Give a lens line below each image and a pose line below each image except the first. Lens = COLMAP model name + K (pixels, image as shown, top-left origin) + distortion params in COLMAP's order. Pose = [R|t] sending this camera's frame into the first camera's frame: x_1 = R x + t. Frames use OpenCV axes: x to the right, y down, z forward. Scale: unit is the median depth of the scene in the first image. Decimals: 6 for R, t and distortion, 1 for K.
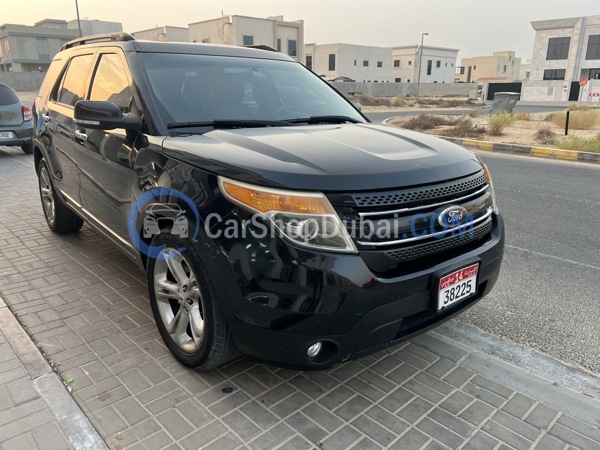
lens RADIAL K [[452.7, 0, 297.8], [0, 452.7, 226.5], [0, 0, 1]] dist [0.046377, -0.054011]
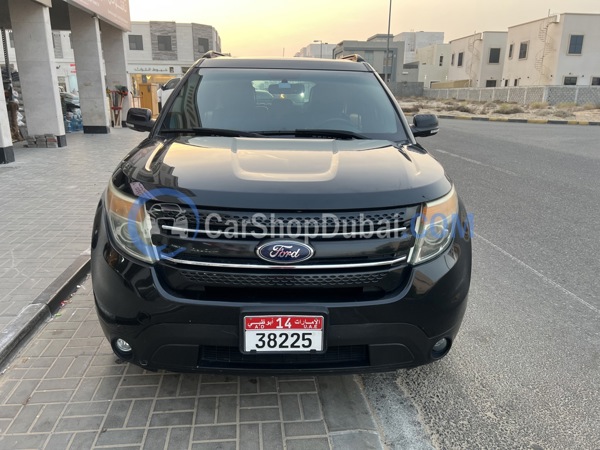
lens RADIAL K [[452.7, 0, 297.8], [0, 452.7, 226.5], [0, 0, 1]] dist [0.046377, -0.054011]
pose [[0.794616, 0.172404, -0.582119, 0.687951], [-0.180462, 0.982567, 0.044665, -0.090424], [0.579672, 0.069559, 0.811876, 0.256955]]
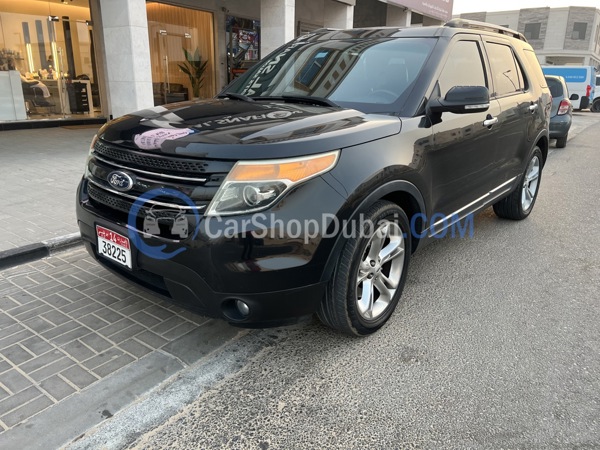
lens RADIAL K [[452.7, 0, 297.8], [0, 452.7, 226.5], [0, 0, 1]] dist [0.046377, -0.054011]
pose [[0.175828, 0.293183, -0.939749, 1.172177], [-0.295783, 0.926245, 0.233629, -0.239372], [0.938934, 0.236884, 0.249579, 0.931119]]
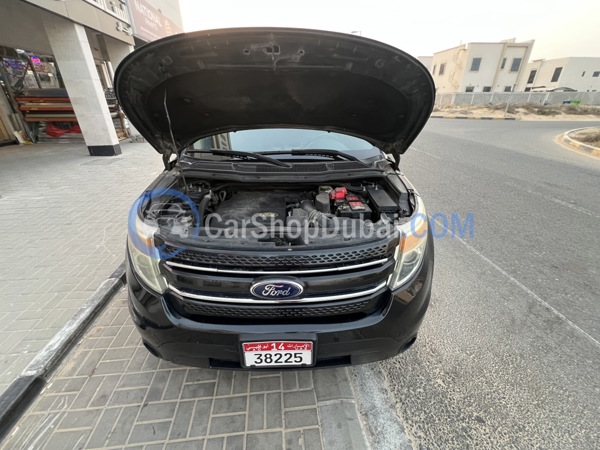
lens RADIAL K [[255.8, 0, 299.5], [0, 255.8, 226.9], [0, 0, 1]] dist [-0.001717, -0.000132]
pose [[0.789649, 0.264773, -0.553488, 0.514424], [-0.167073, 0.960797, 0.221258, -0.218194], [0.590373, -0.082244, 0.802929, 0.499029]]
